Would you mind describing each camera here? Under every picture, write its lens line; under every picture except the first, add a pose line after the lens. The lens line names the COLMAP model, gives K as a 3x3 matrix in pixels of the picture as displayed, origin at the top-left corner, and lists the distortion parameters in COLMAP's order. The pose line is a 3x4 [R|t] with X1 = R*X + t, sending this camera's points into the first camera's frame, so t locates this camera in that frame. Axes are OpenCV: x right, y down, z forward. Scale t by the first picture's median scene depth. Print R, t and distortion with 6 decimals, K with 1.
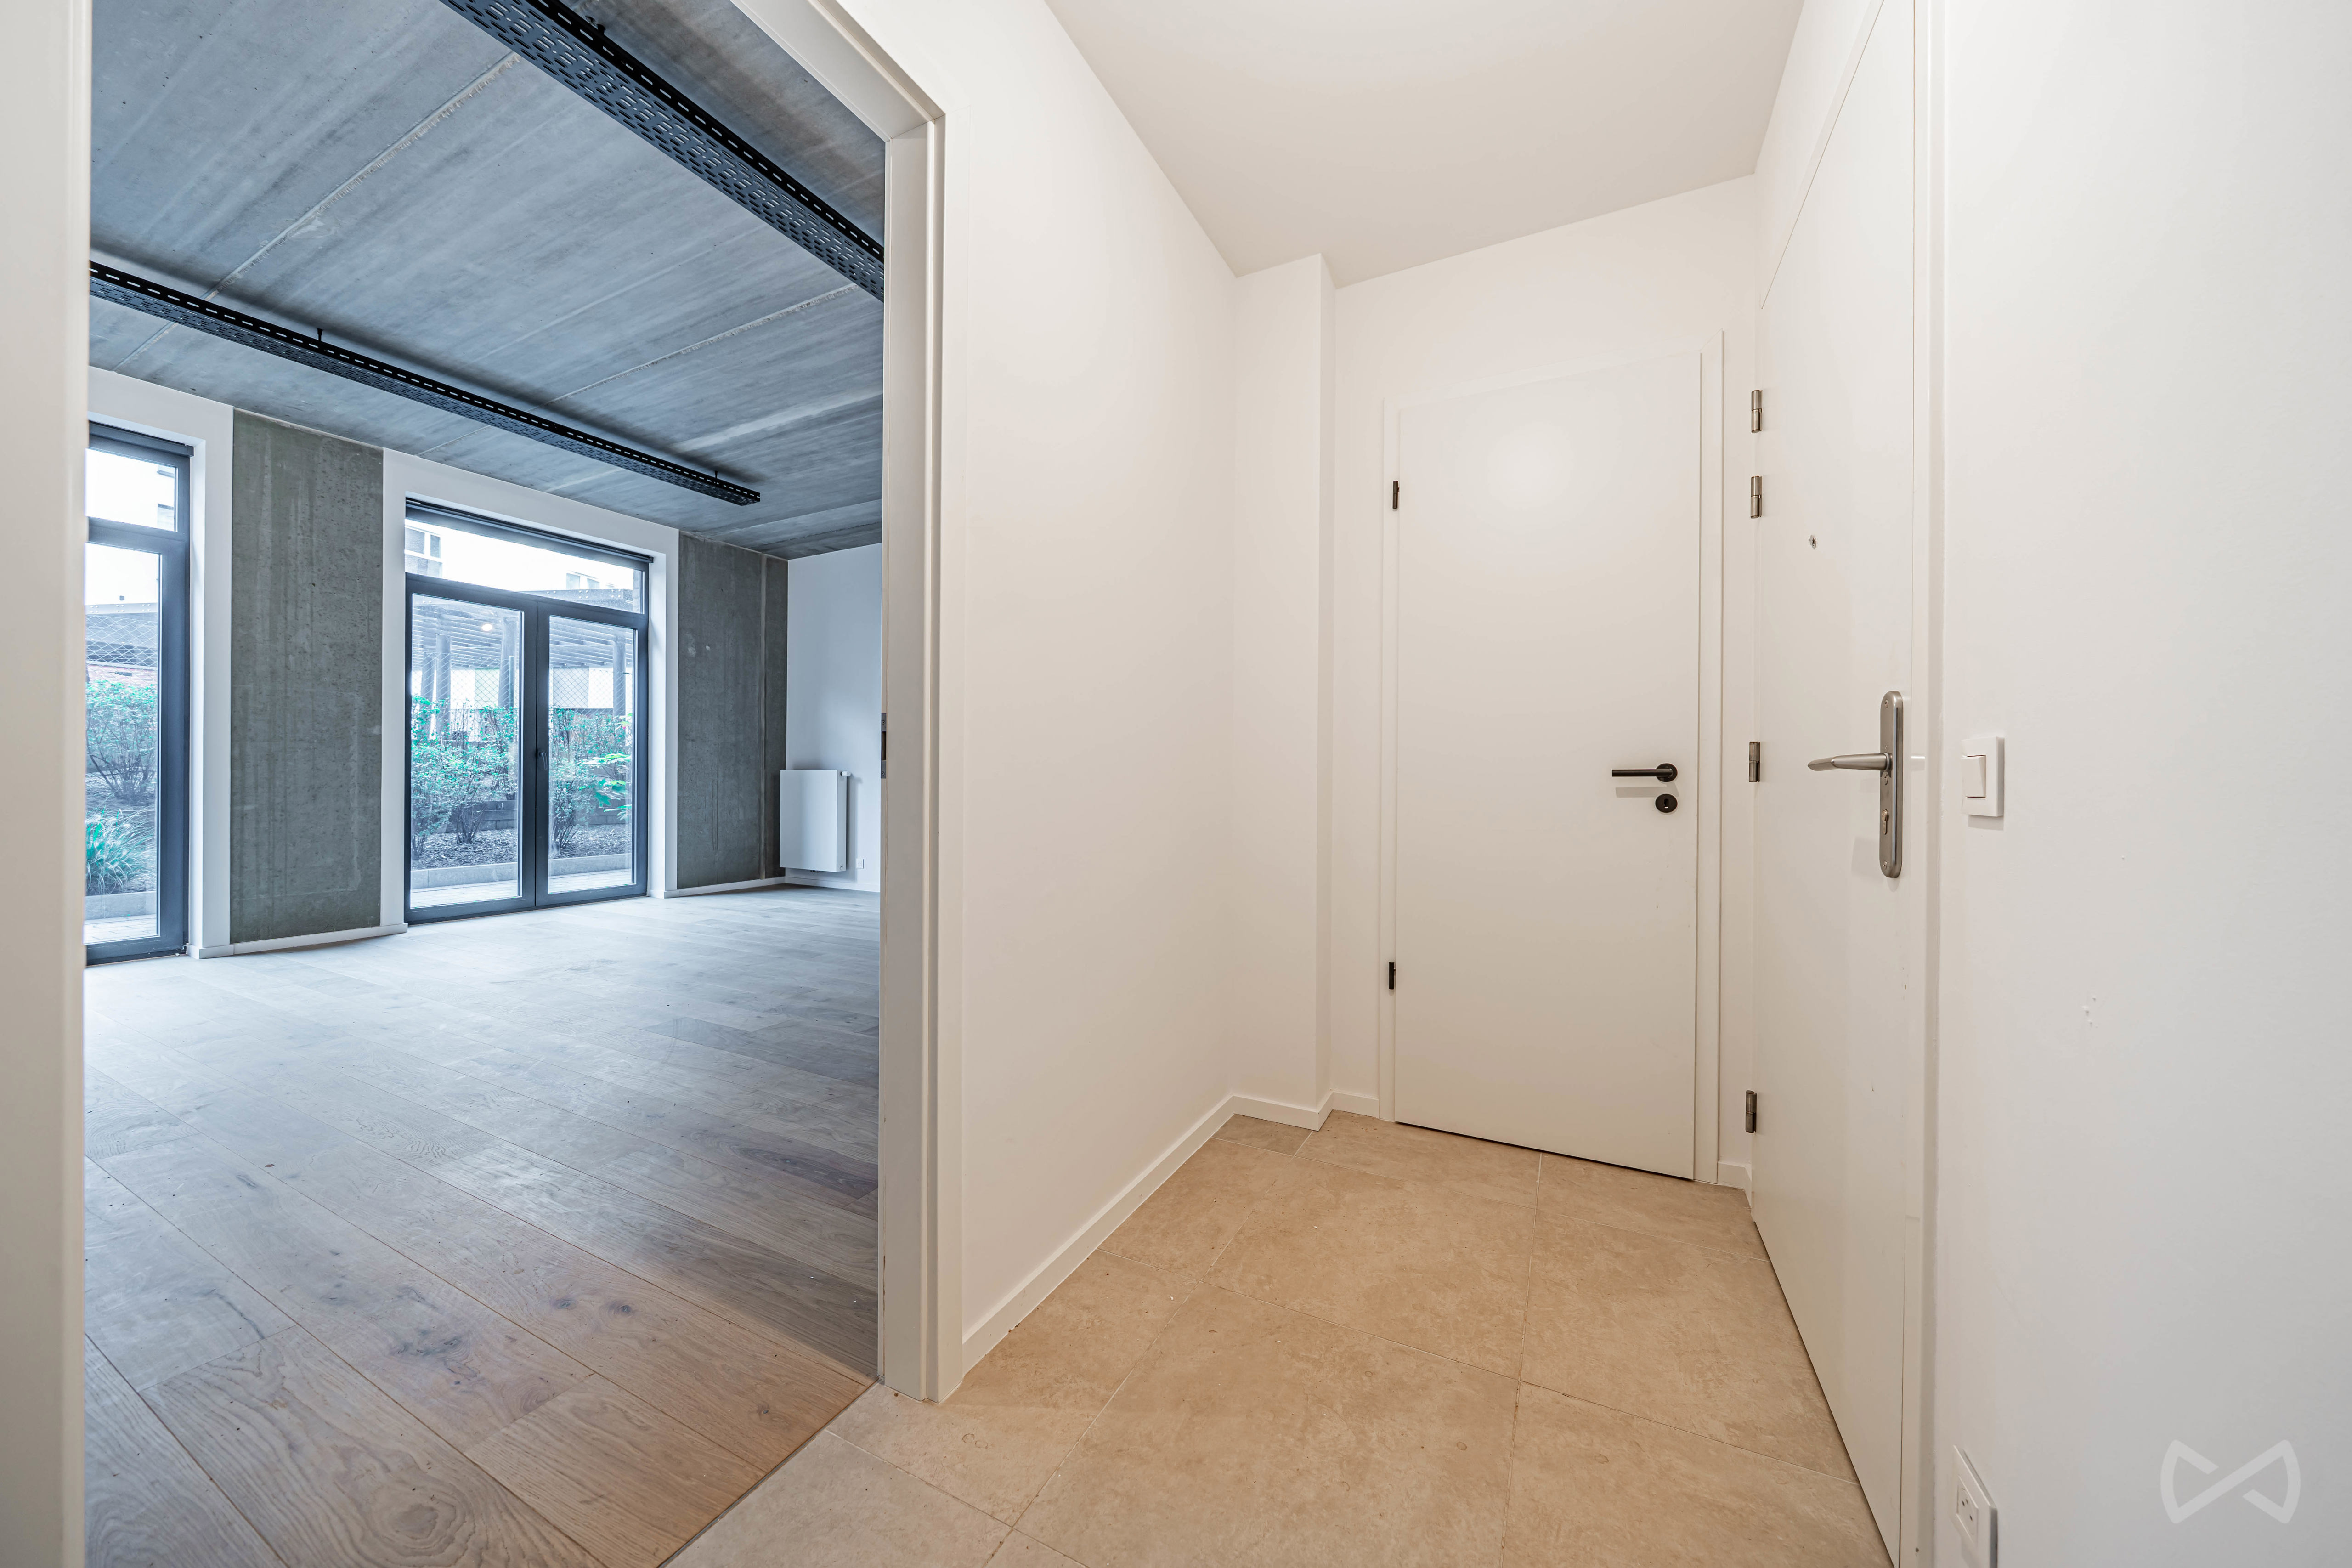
lens RADIAL K [[800.8, 0, 1183.7], [0, 800.8, 778.4], [0, 0, 1]] dist [-0.005181, -0.000093]
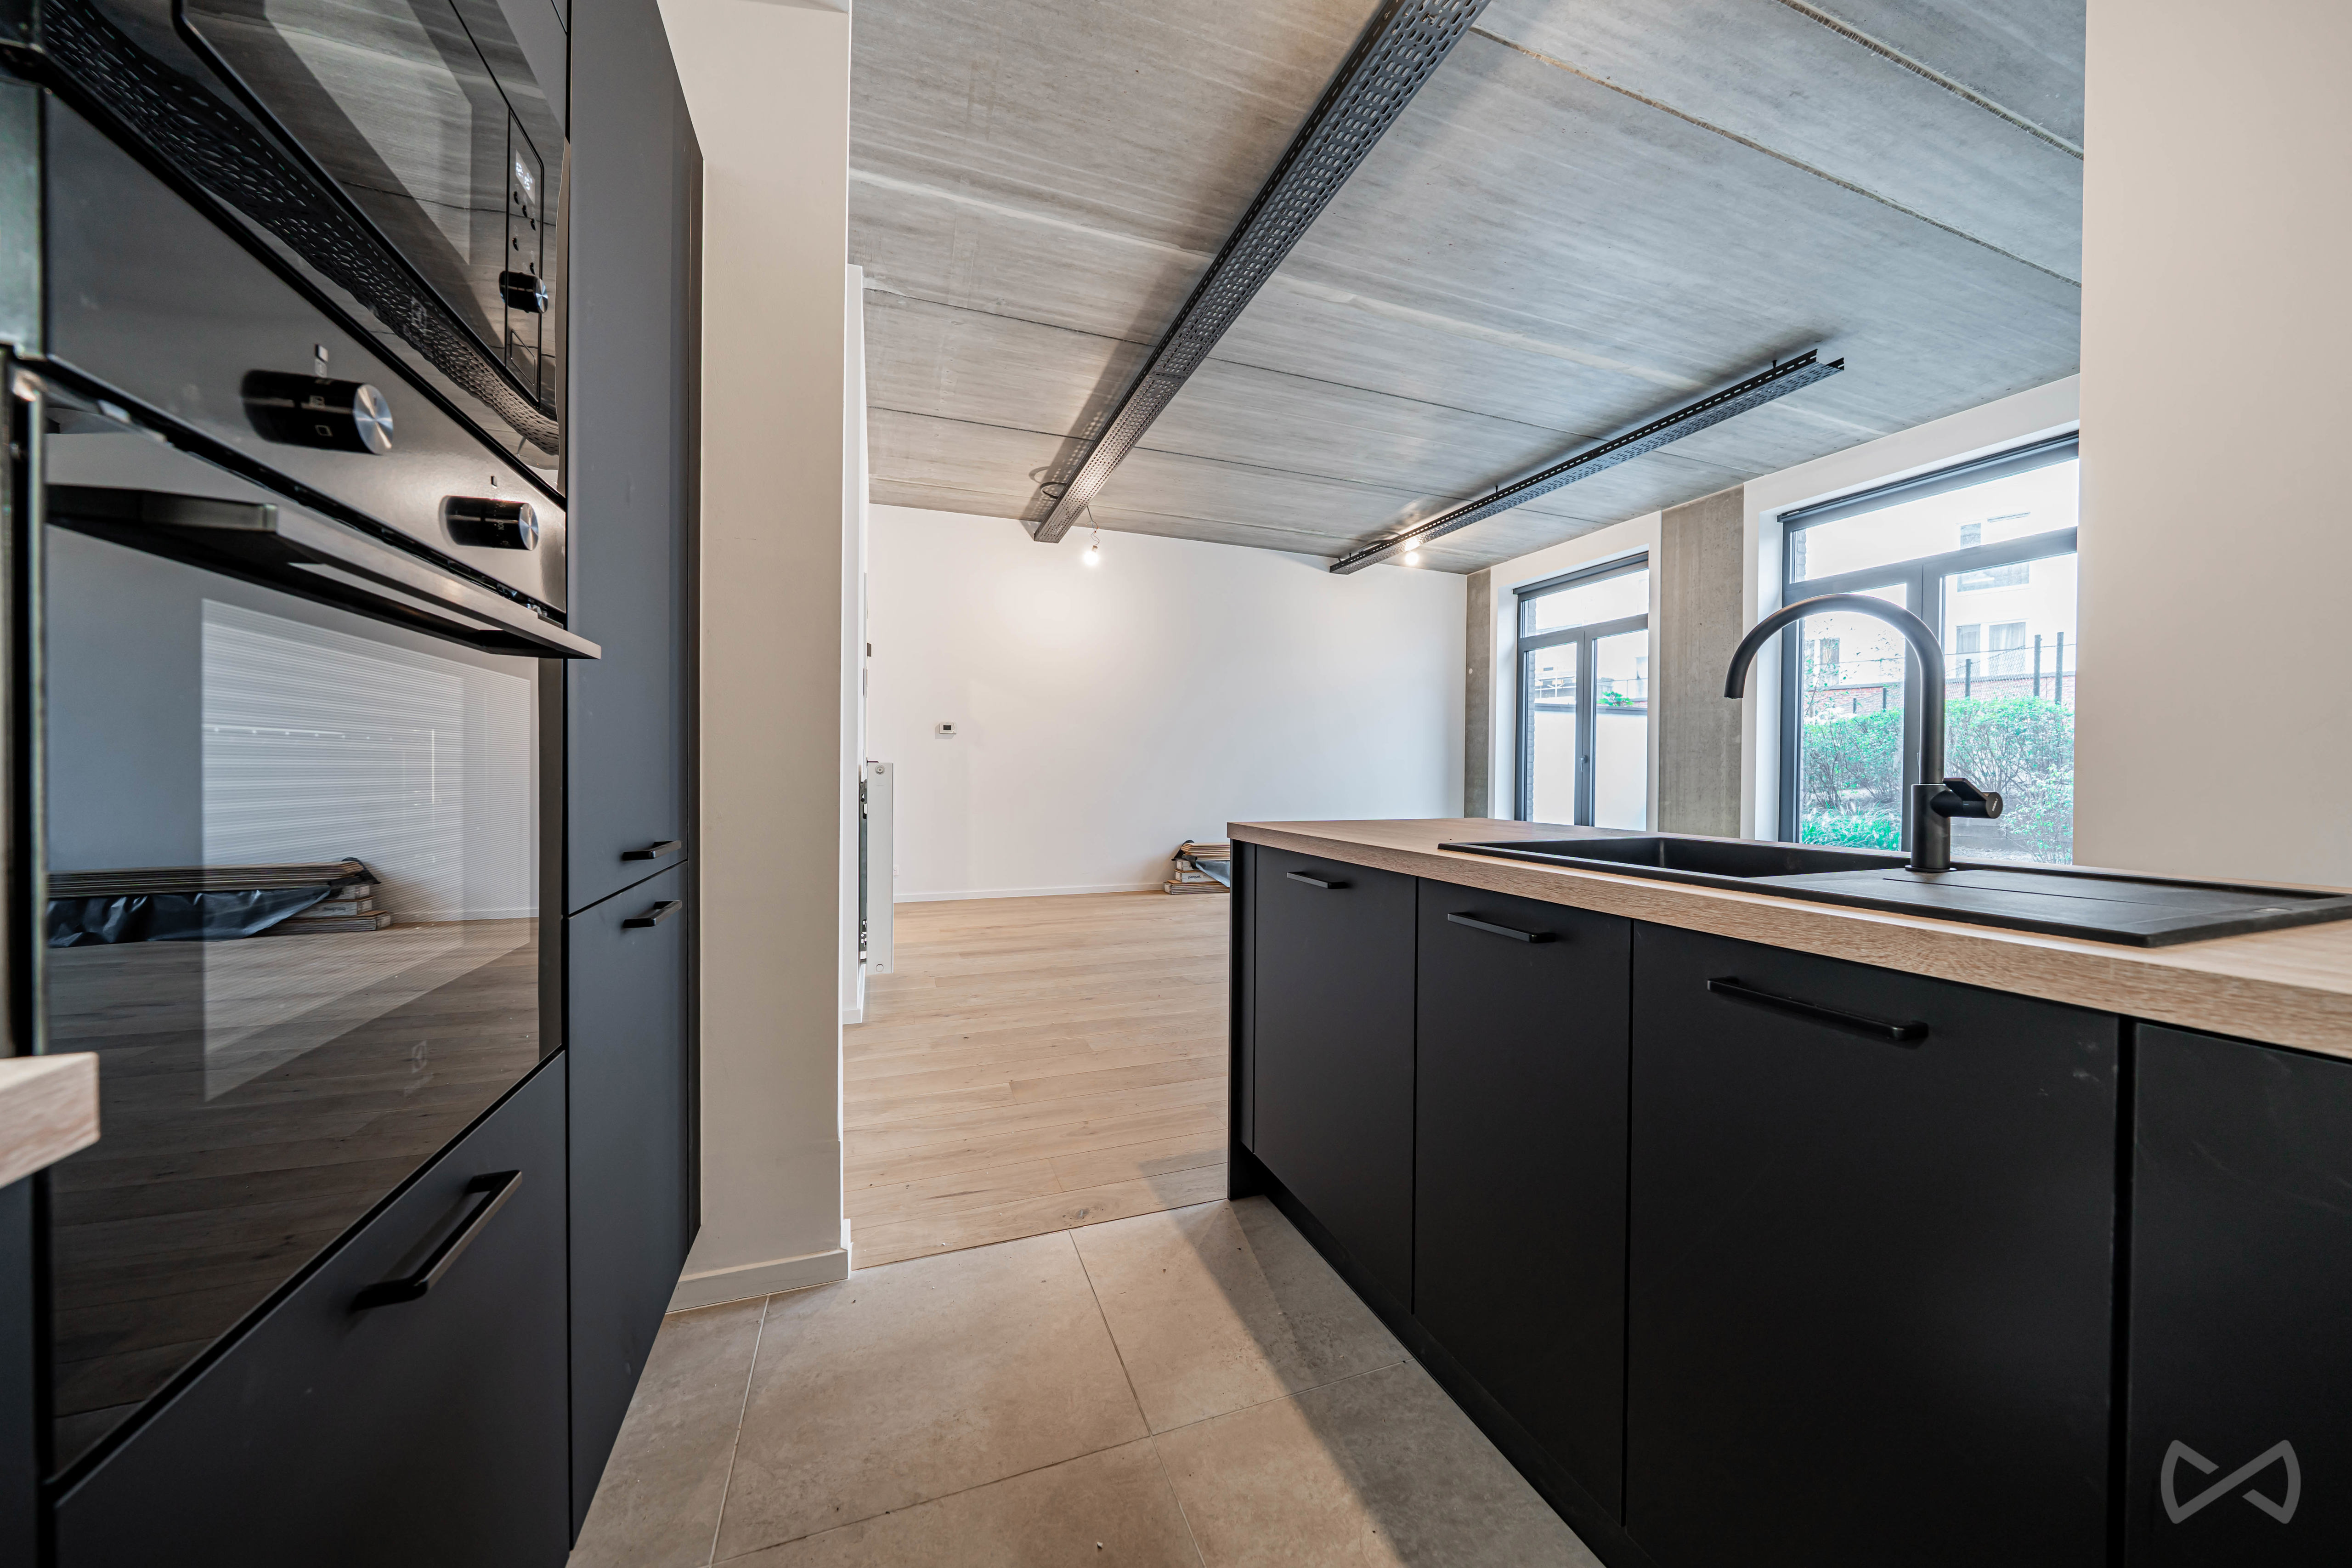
lens RADIAL K [[808.8, 0, 1184.2], [0, 808.8, 782.8], [0, 0, 1]] dist [-0.005492, -0.000462]
pose [[-0.677234, -0.000993, -0.735767, 0.339249], [-0.012873, 0.999862, 0.010499, -0.001254], [0.735655, 0.016582, -0.677153, 1.183789]]
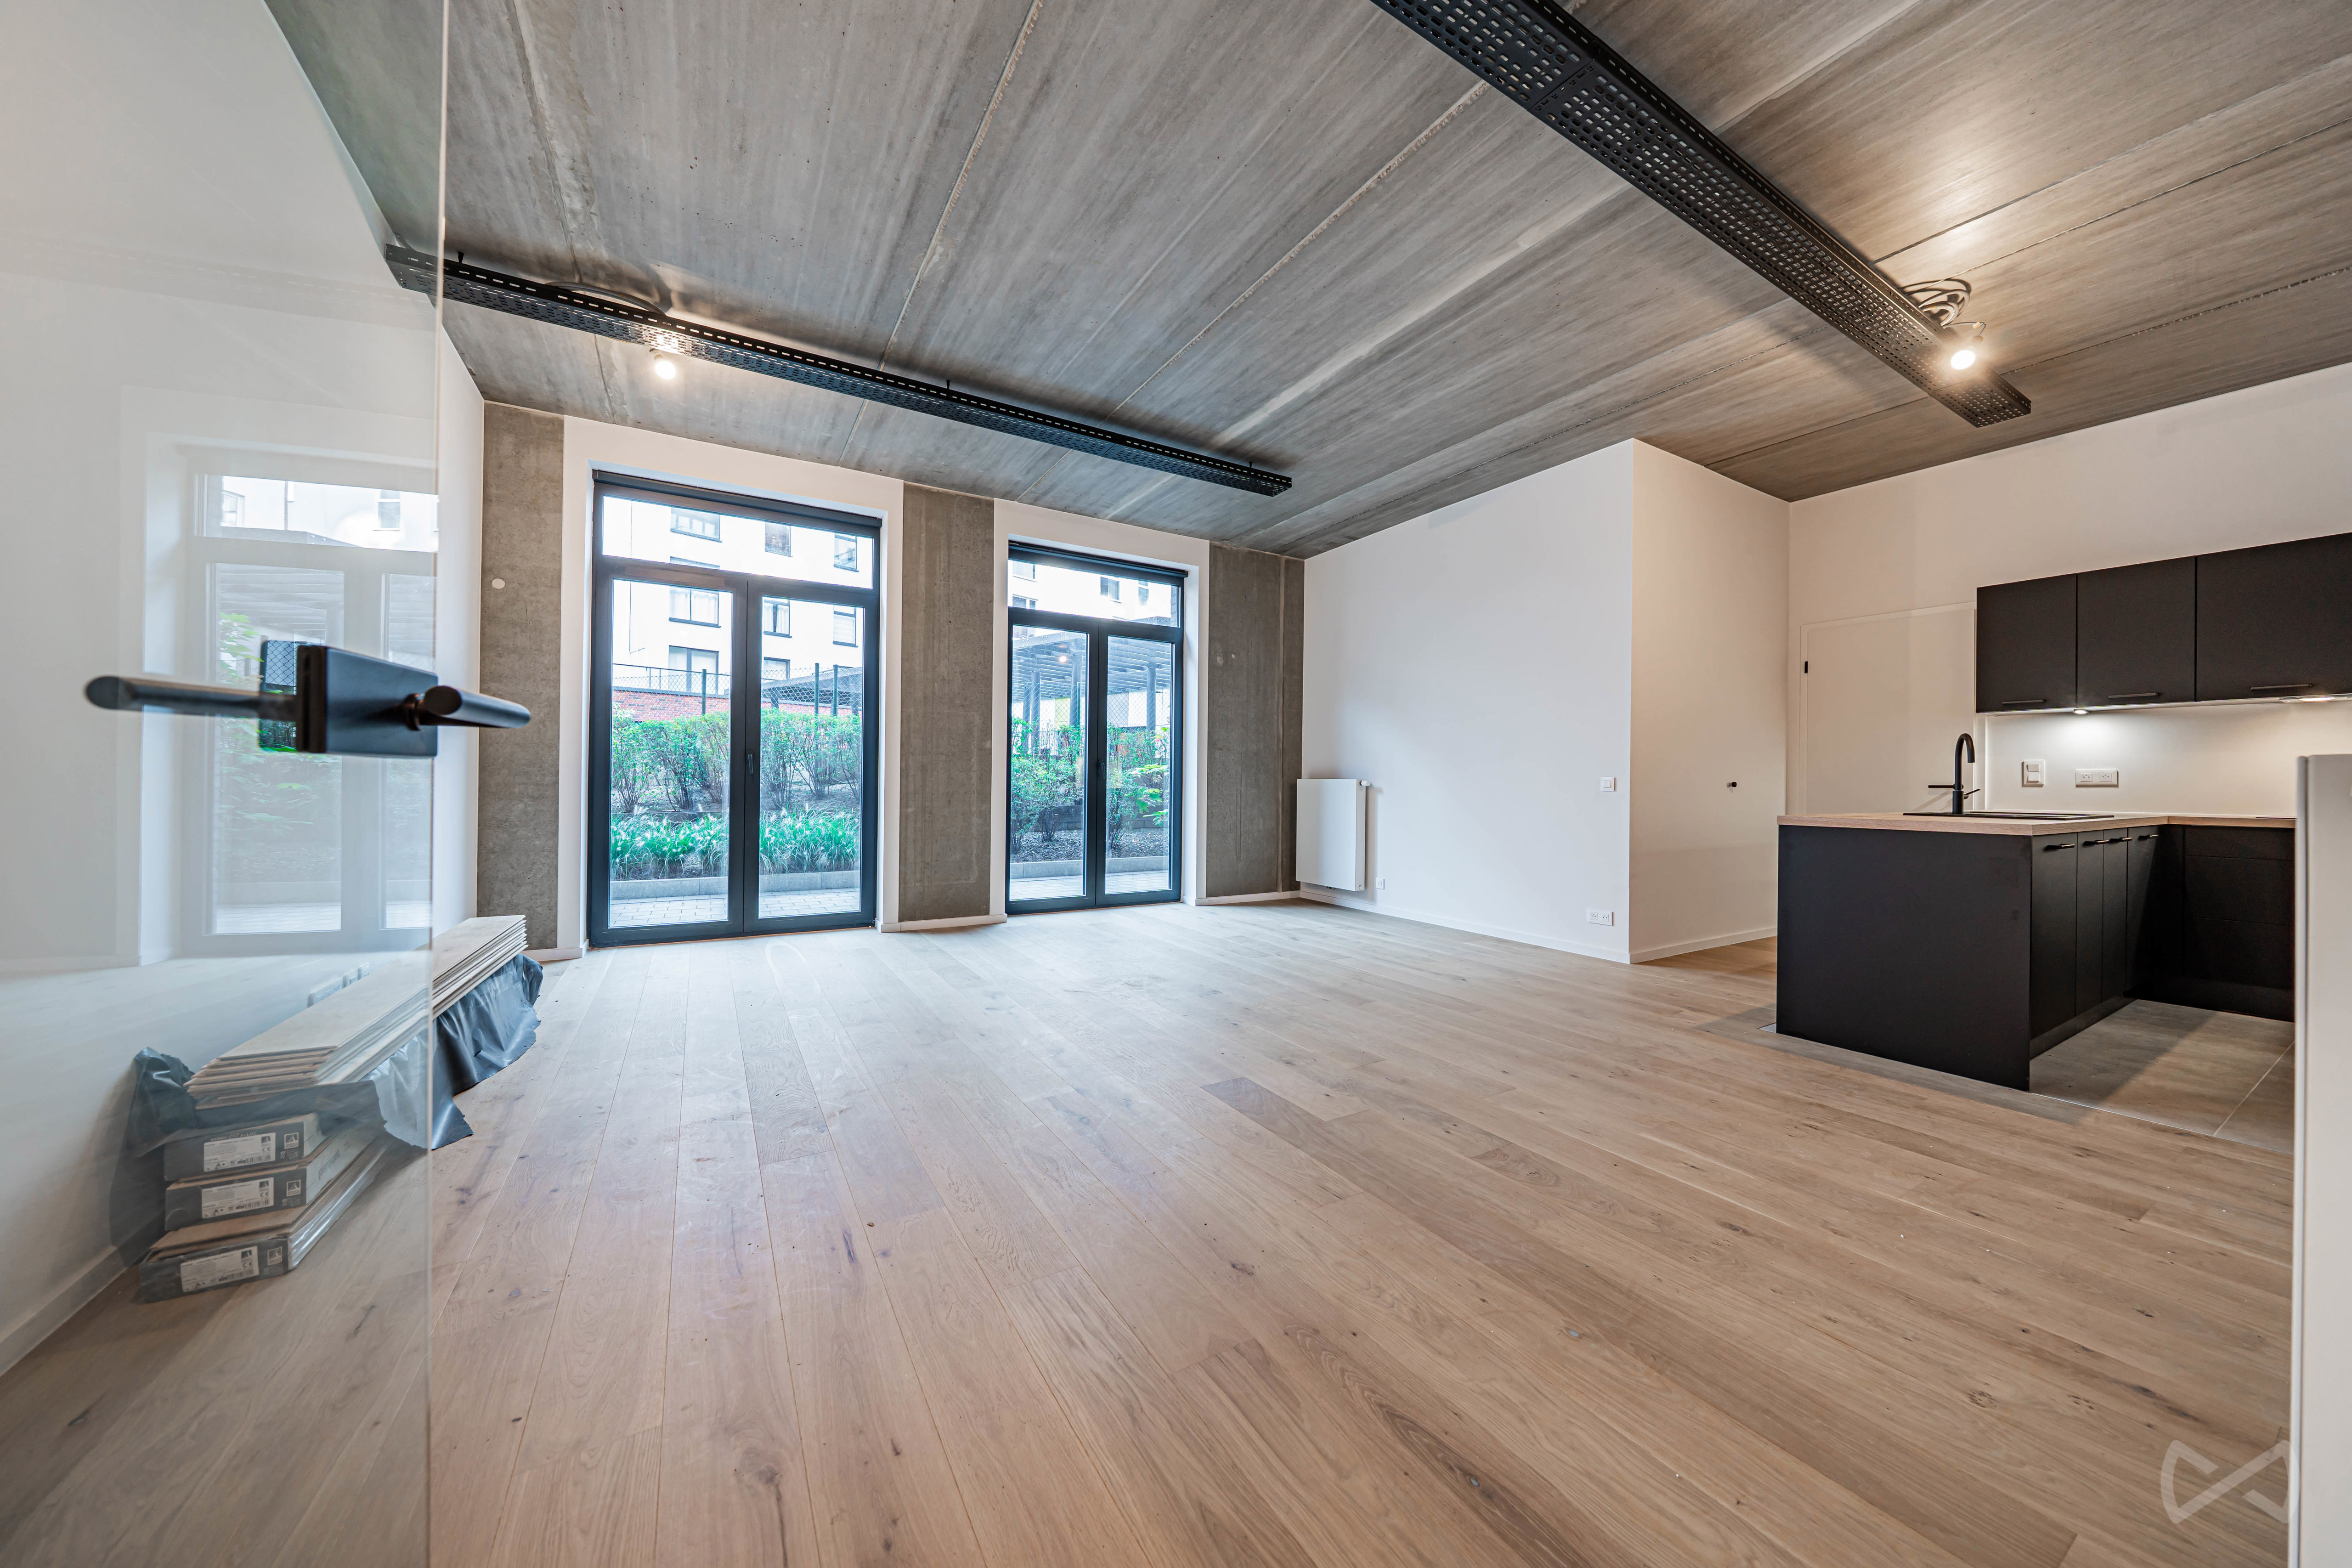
lens RADIAL K [[798.2, 0, 1183.9], [0, 798.2, 781.1], [0, 0, 1]] dist [-0.005290, -0.000146]
pose [[0.844002, 0.001507, -0.536338, -0.156678], [-0.005903, 0.999962, -0.006479, -0.001704], [0.536307, 0.008634, 0.843979, 0.178514]]
